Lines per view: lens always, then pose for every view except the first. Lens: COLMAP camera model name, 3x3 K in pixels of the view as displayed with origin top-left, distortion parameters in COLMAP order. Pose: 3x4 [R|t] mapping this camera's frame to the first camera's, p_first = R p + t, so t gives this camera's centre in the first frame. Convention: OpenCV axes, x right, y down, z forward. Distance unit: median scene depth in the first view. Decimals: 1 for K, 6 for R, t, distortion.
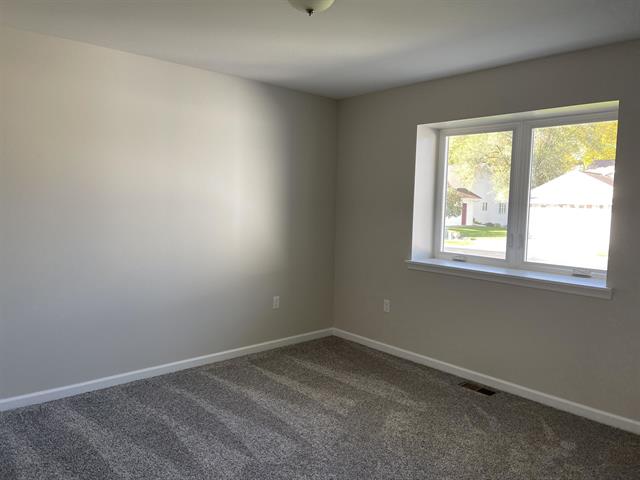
lens RADIAL K [[472.4, 0, 320.9], [0, 472.4, 227.7], [0, 0, 1]] dist [-0.003217, -0.002796]
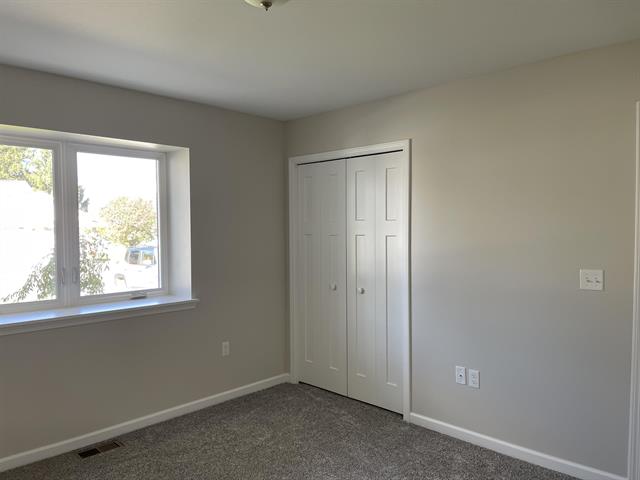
lens RADIAL K [[485.2, 0, 328.5], [0, 485.2, 241.3], [0, 0, 1]] dist [0.031151, -0.010070]
pose [[-0.072370, -0.046548, 0.996291, -0.581398], [0.072517, 0.996021, 0.051803, -0.053436], [-0.994738, 0.075997, -0.068706, 0.627692]]
